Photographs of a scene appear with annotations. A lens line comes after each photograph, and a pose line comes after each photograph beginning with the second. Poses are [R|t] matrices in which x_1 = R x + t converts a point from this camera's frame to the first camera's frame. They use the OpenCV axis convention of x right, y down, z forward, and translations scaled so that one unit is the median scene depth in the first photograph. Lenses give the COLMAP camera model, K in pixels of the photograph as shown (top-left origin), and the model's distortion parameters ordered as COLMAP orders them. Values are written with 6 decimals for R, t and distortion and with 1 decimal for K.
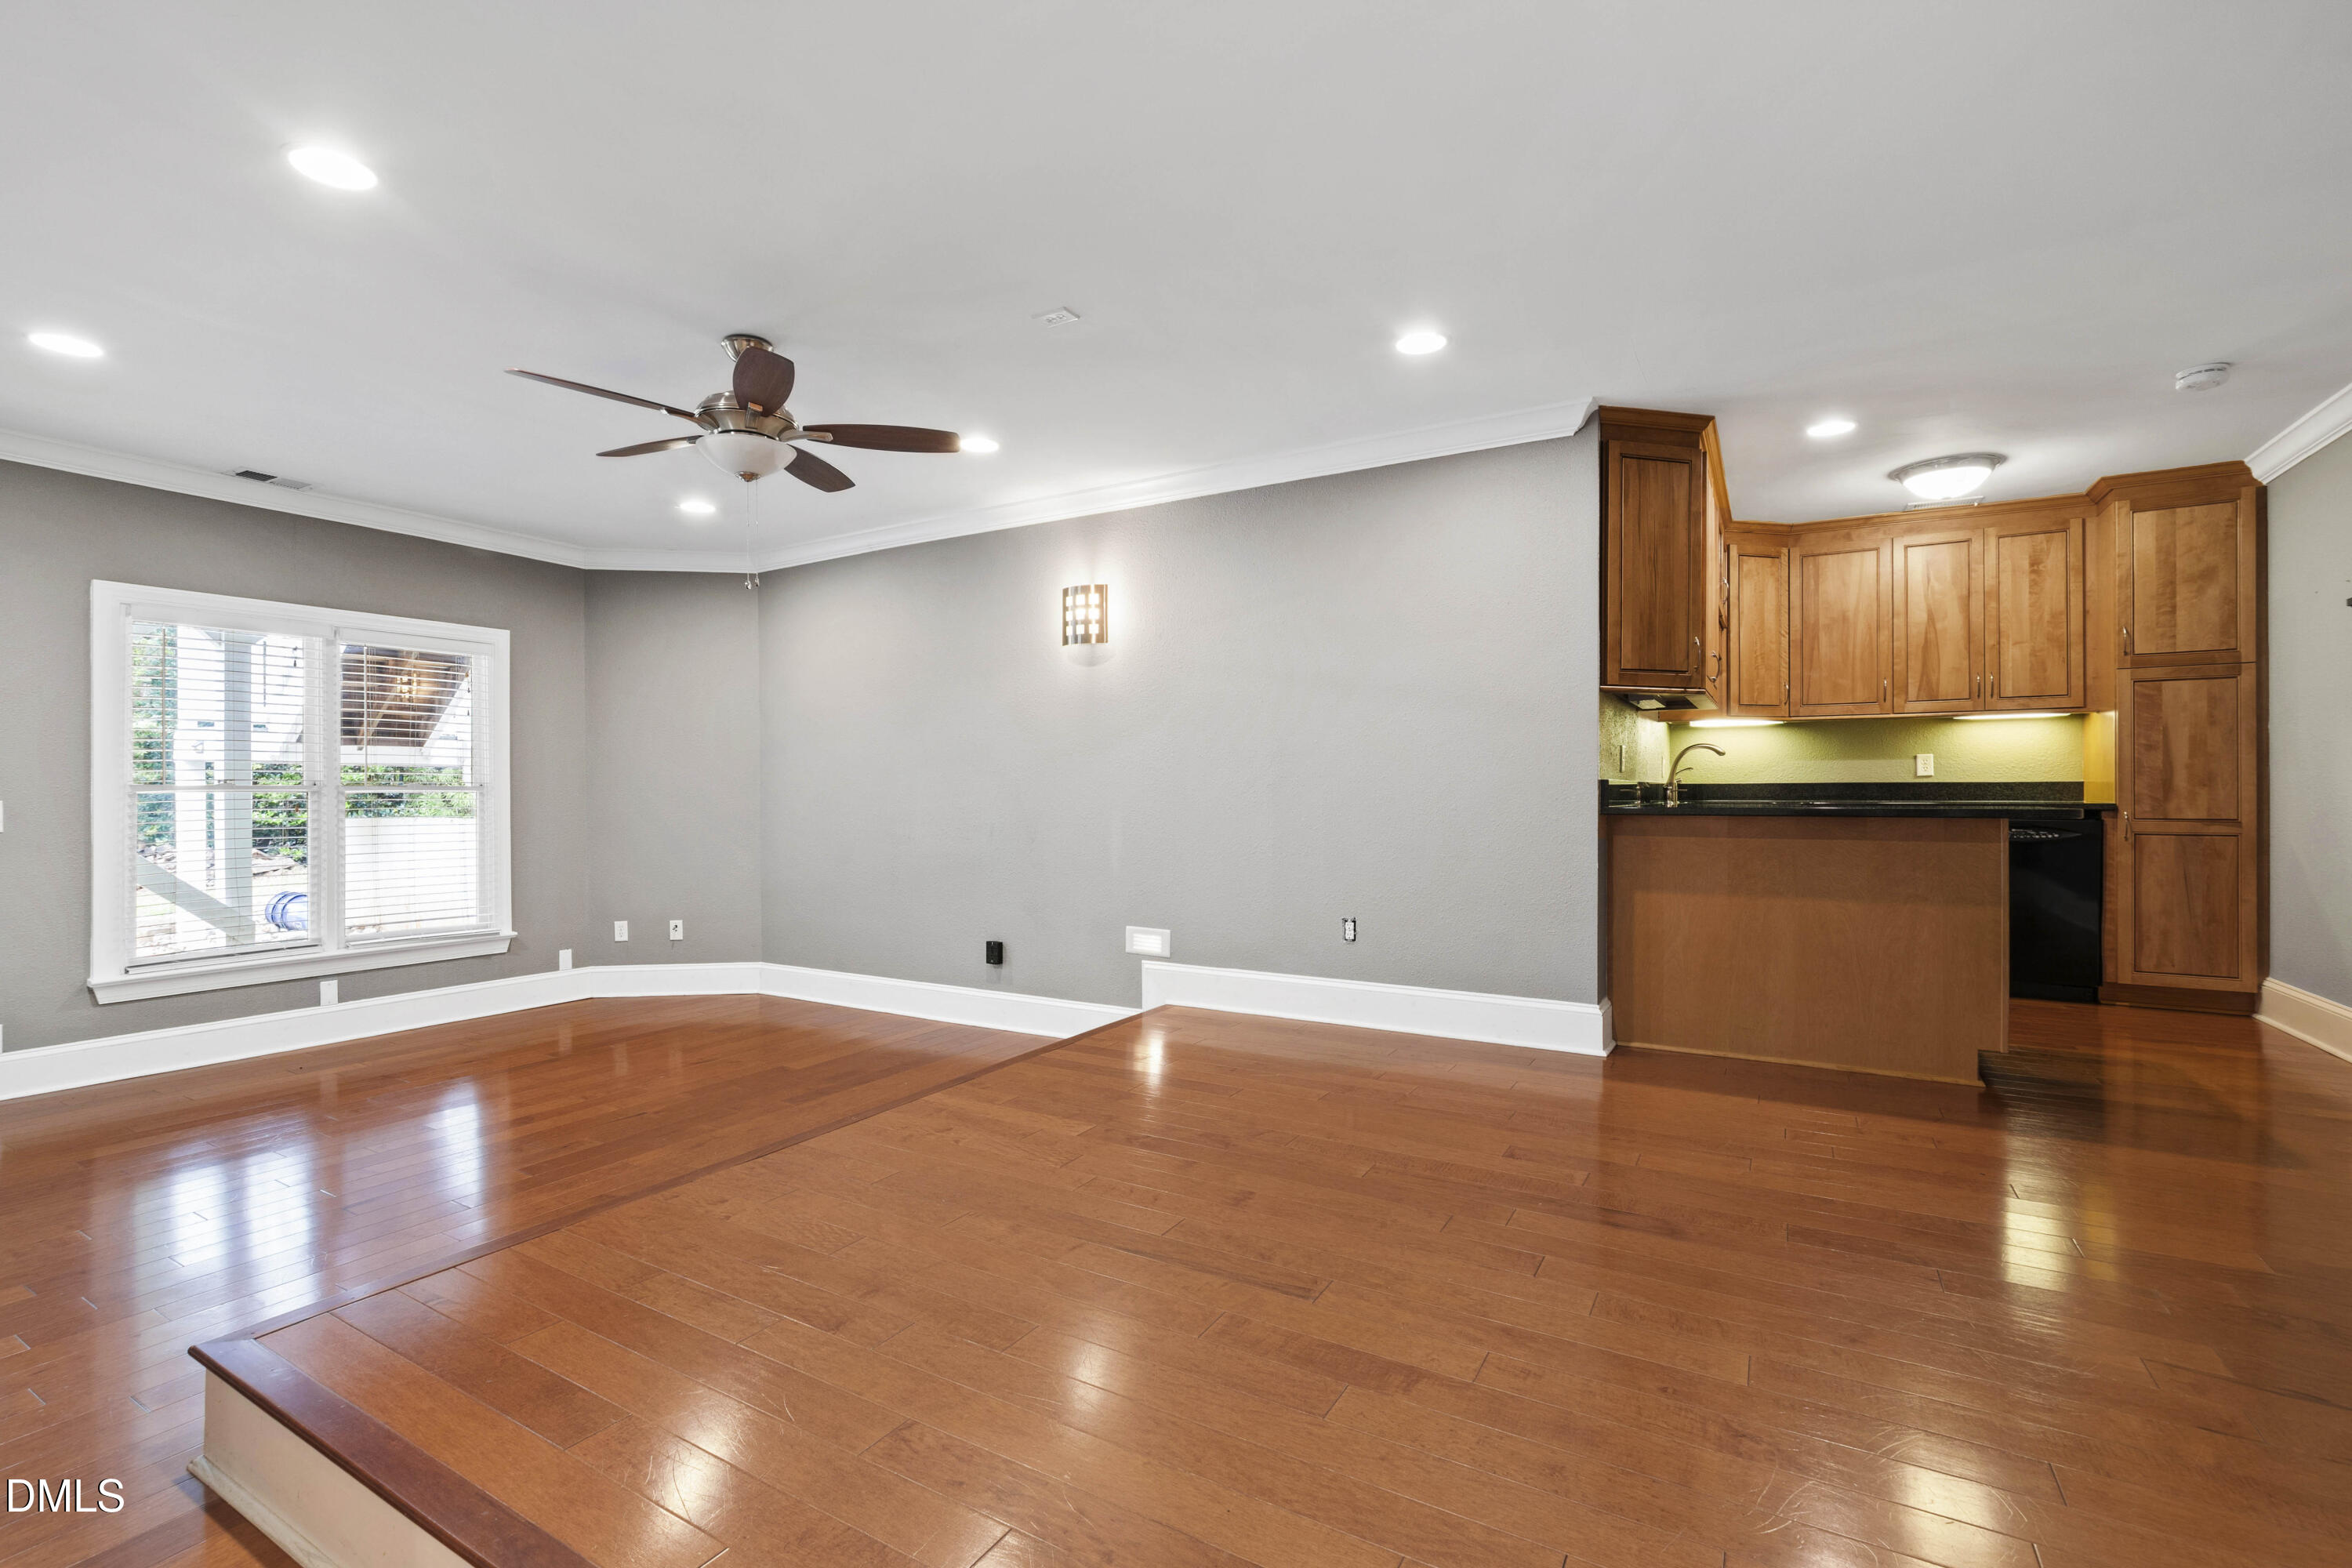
lens RADIAL K [[1035.6, 0, 1162.8], [0, 1035.6, 790.2], [0, 0, 1]] dist [0.000163, -0.001230]
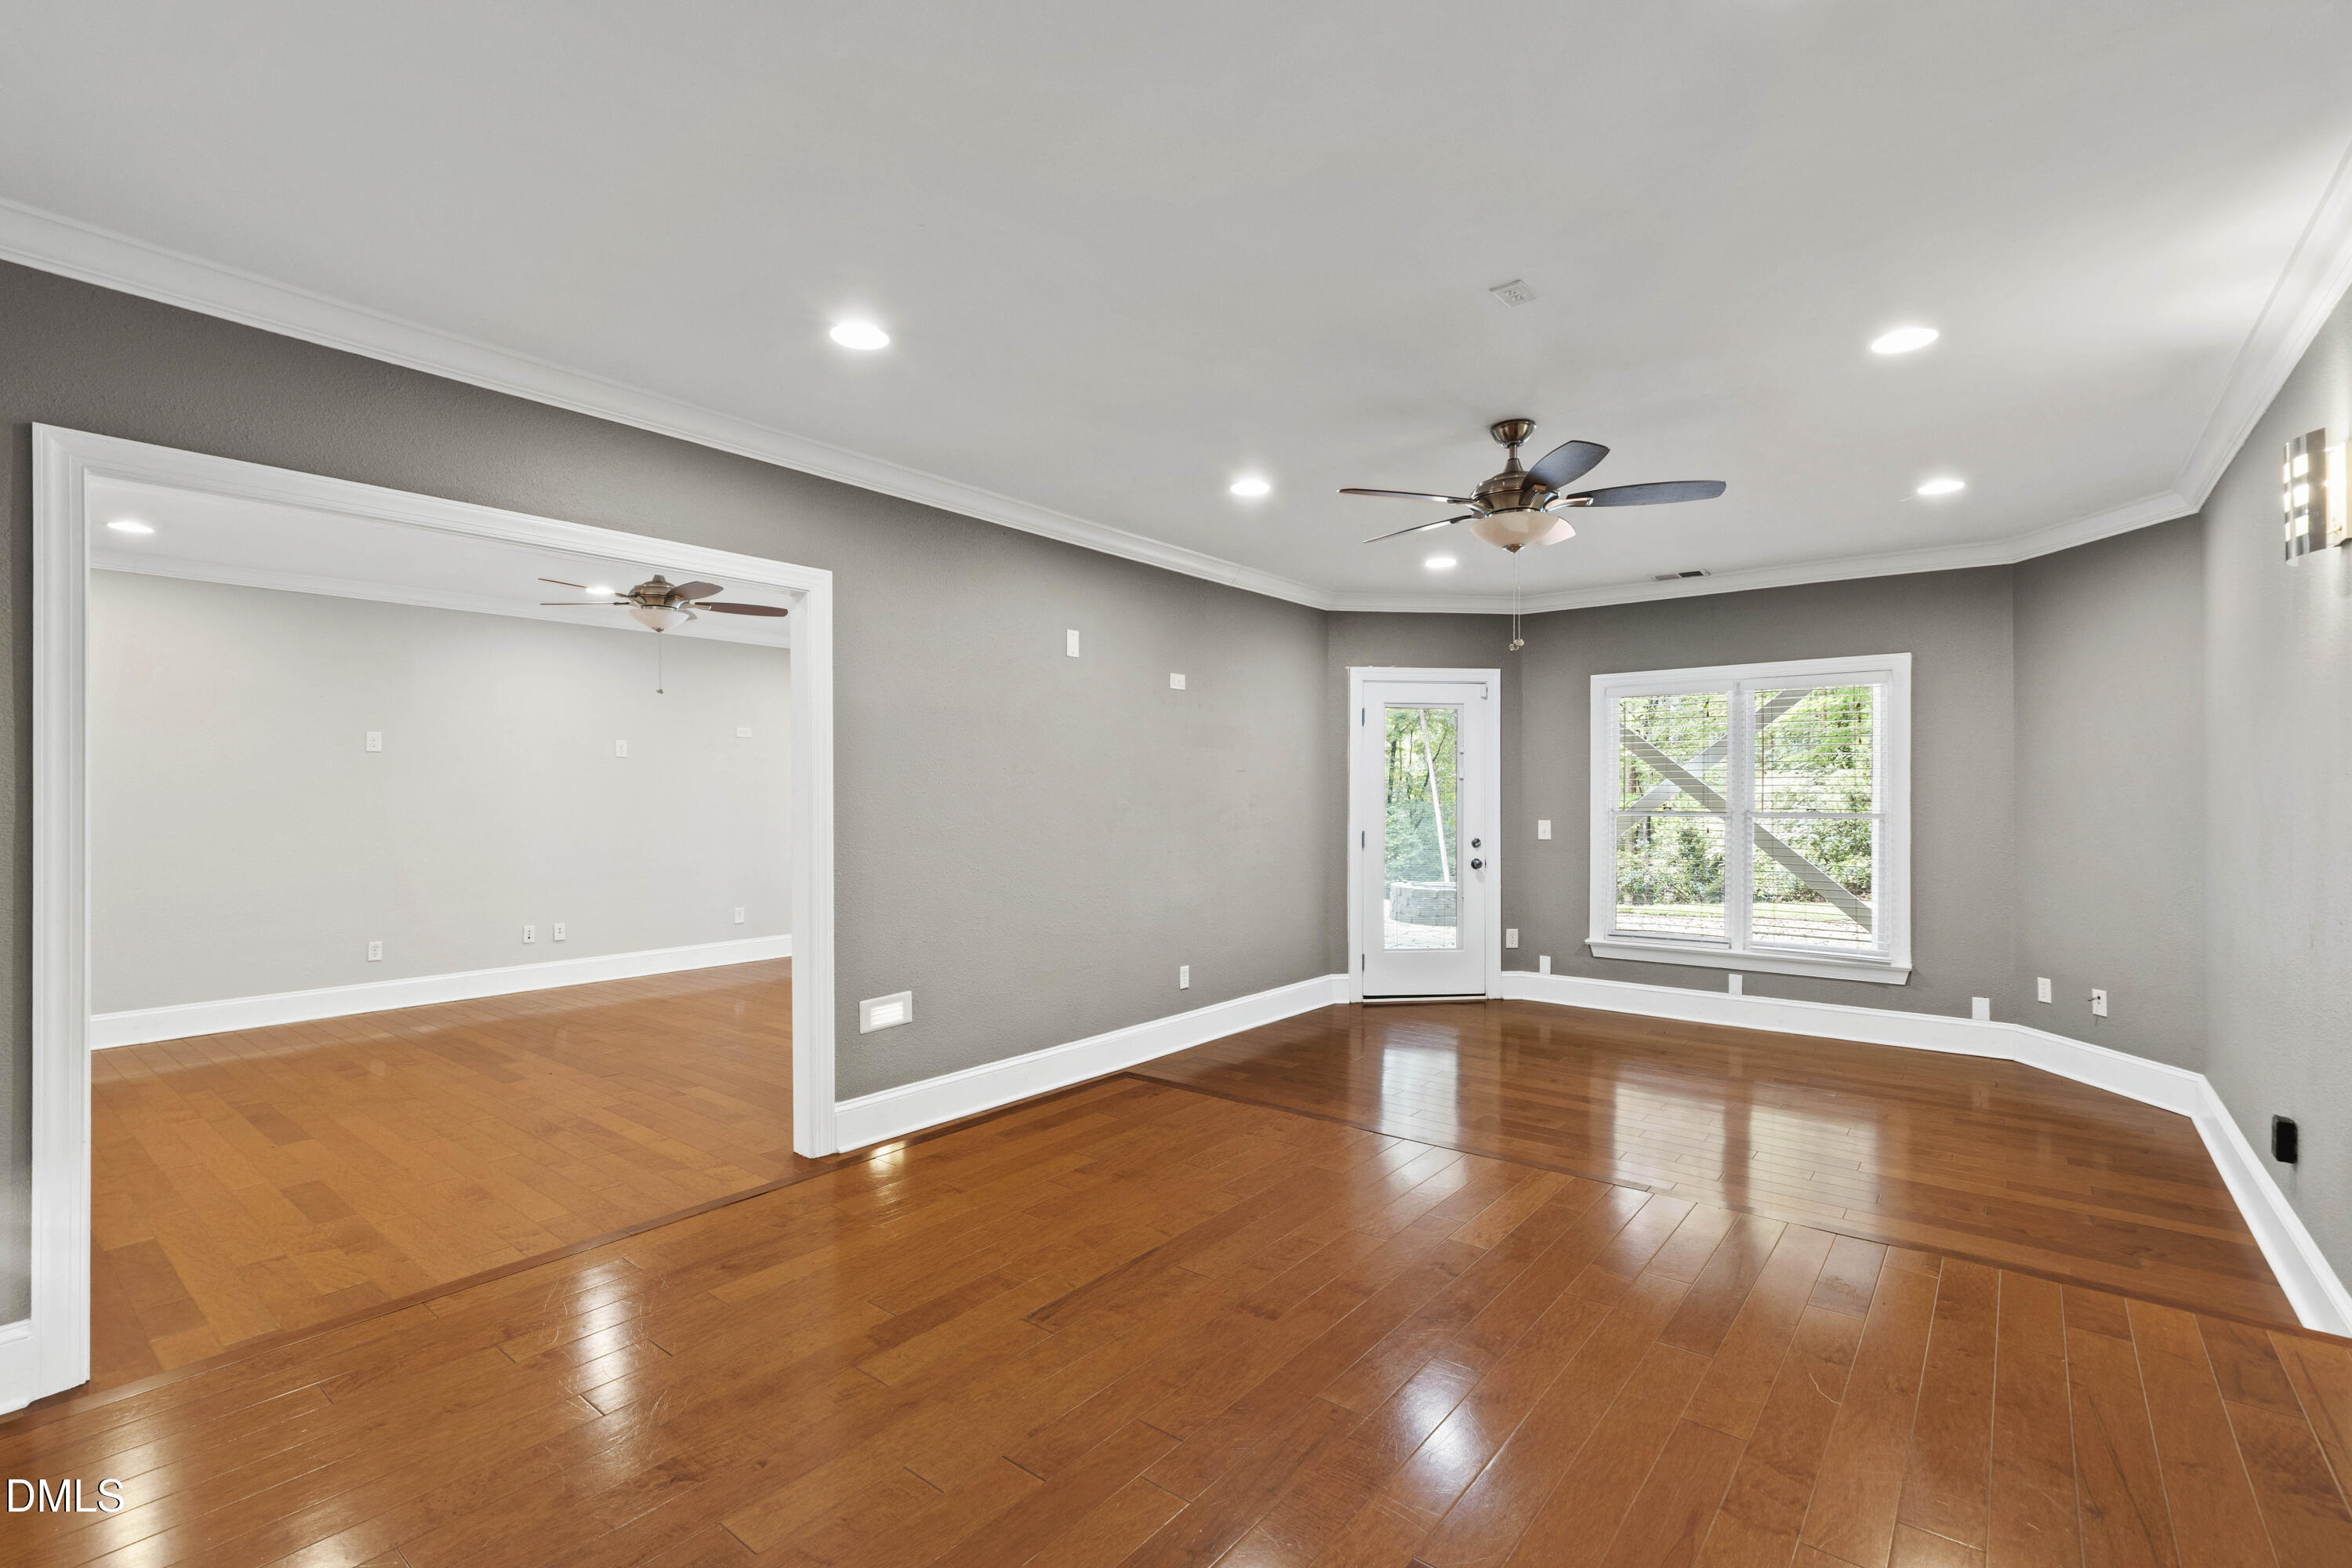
lens RADIAL K [[1035.6, 0, 1166.0], [0, 1035.6, 782.4], [0, 0, 1]] dist [0.000163, -0.001230]
pose [[-0.134585, -0.010082, -0.990851, 0.505934], [0.001945, 0.999944, -0.010439, -0.029318], [0.990900, -0.003332, -0.134557, 0.535127]]
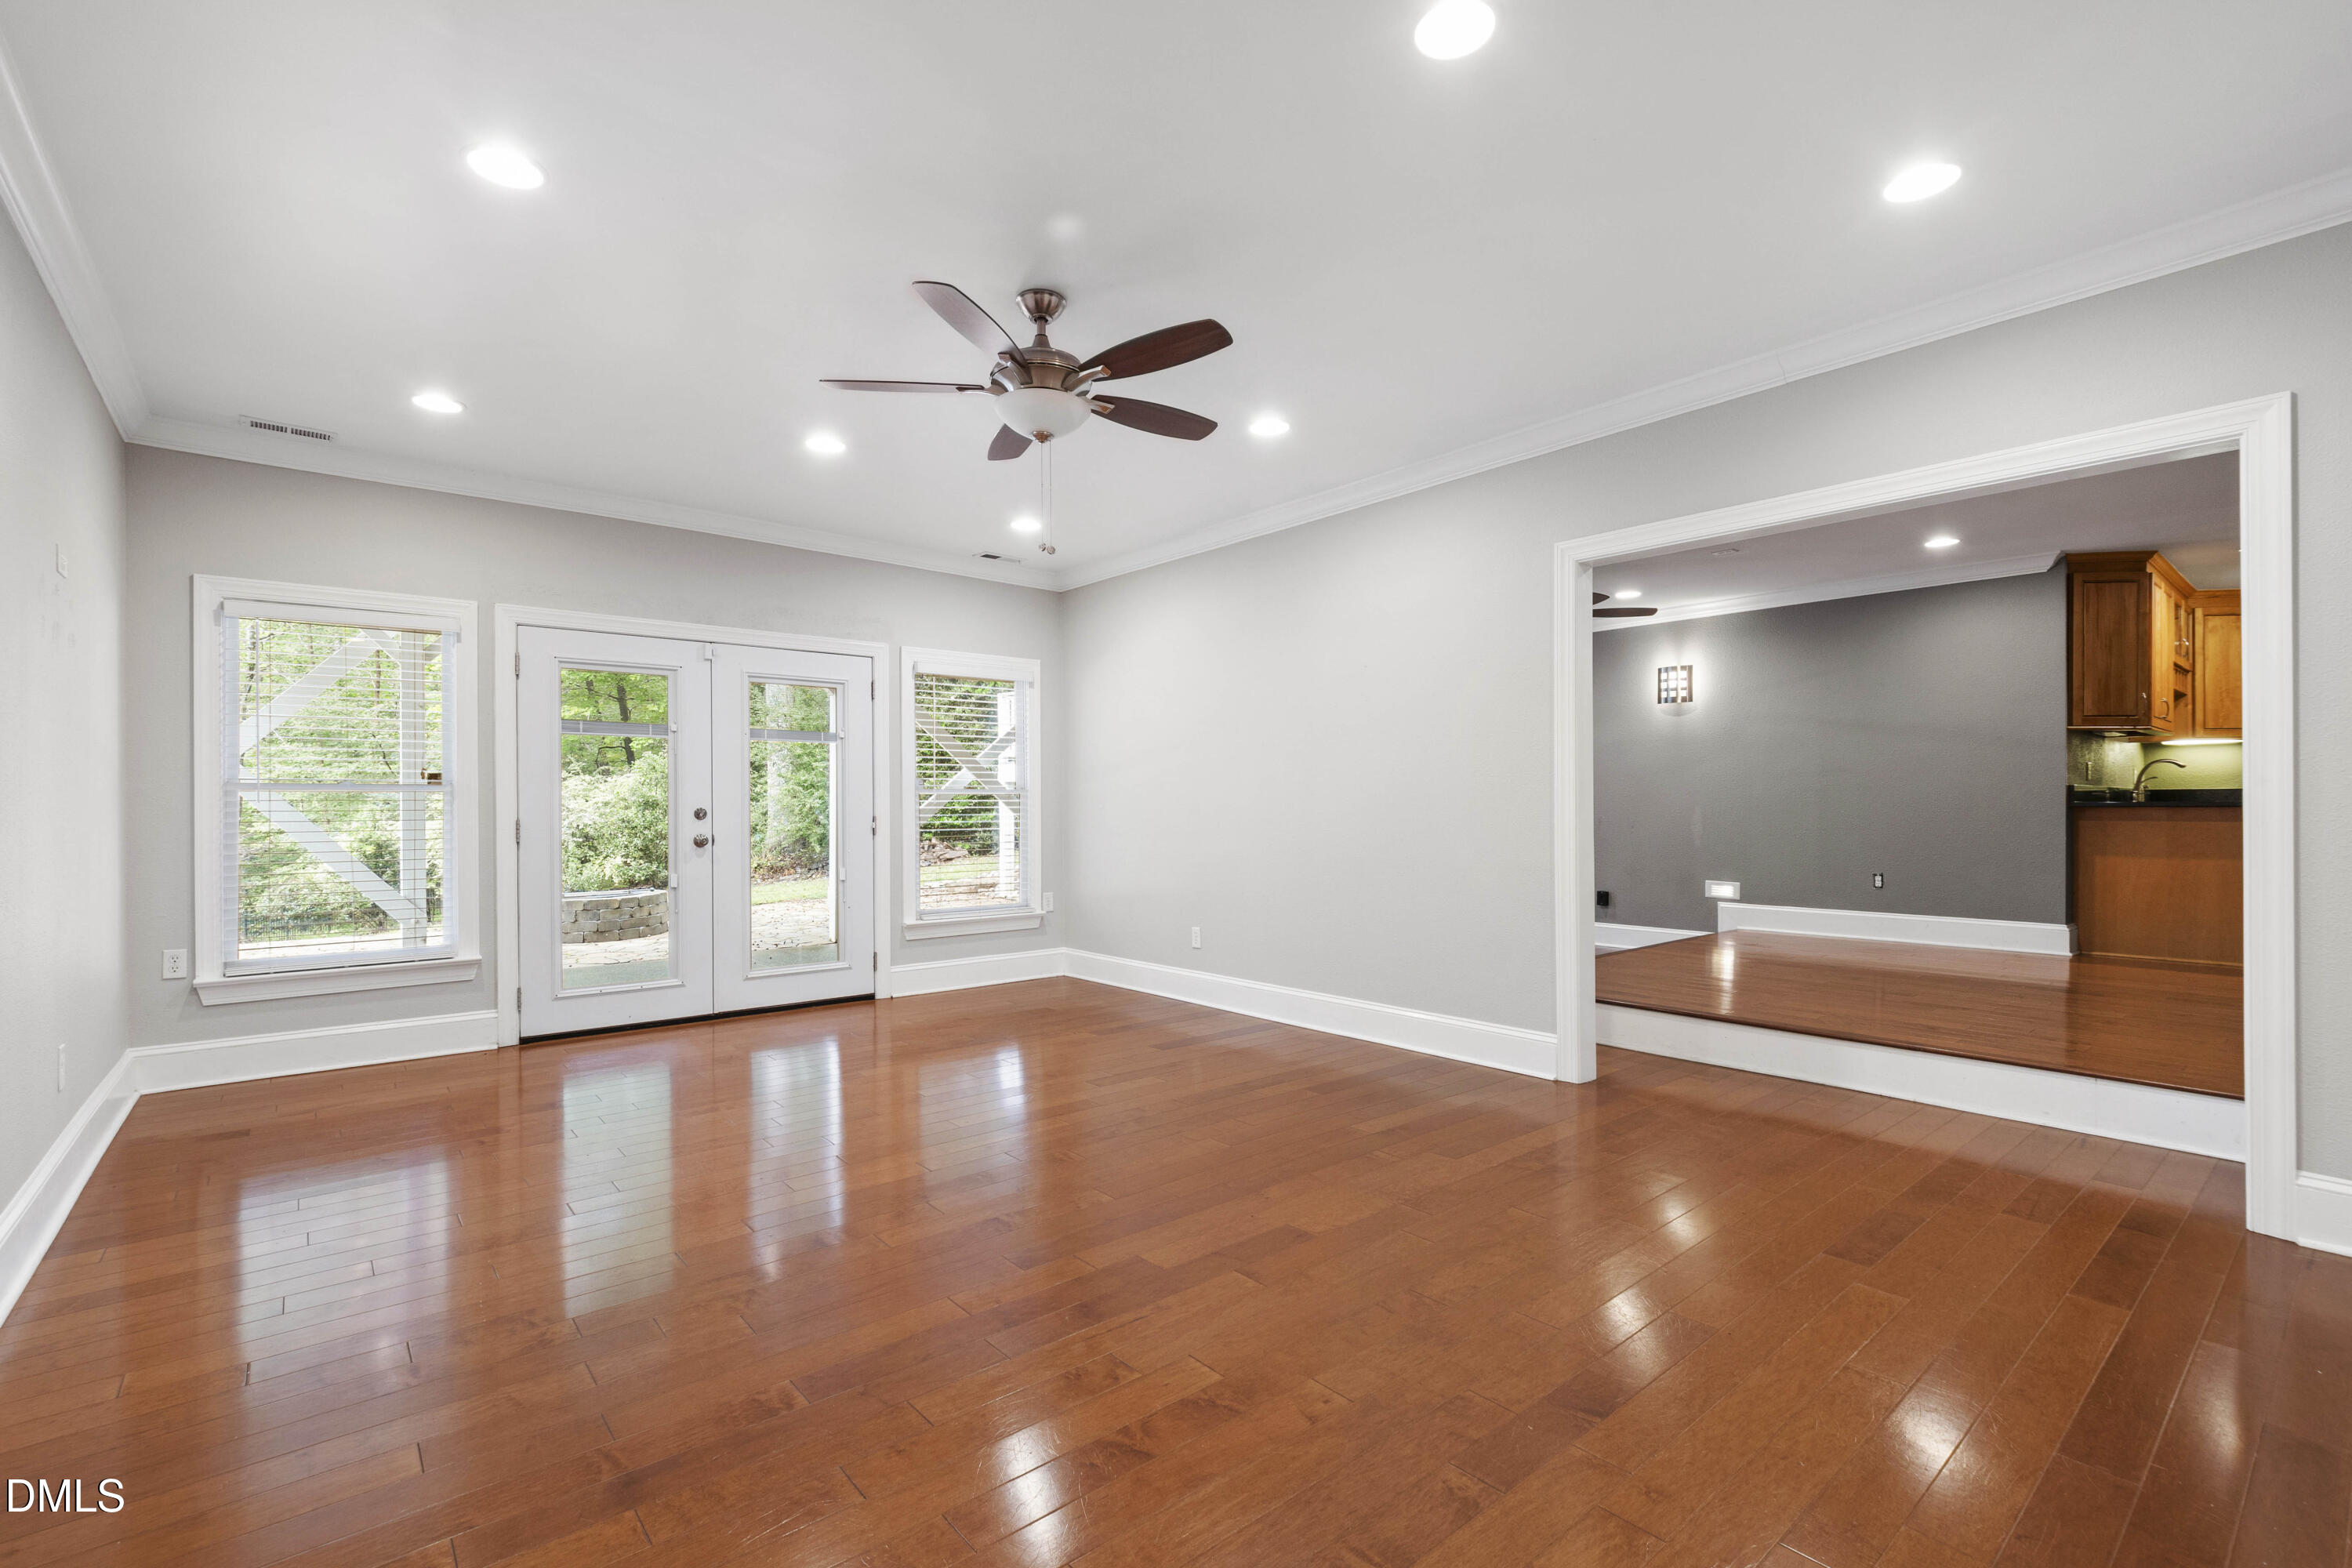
lens RADIAL K [[1035.6, 0, 1174.5], [0, 1035.6, 801.9], [0, 0, 1]] dist [0.000163, -0.001230]
pose [[0.943448, -0.002438, -0.331511, -0.277502], [0.002132, 0.999997, -0.001285, 0.011509], [0.331513, 0.000506, 0.943450, -0.767426]]
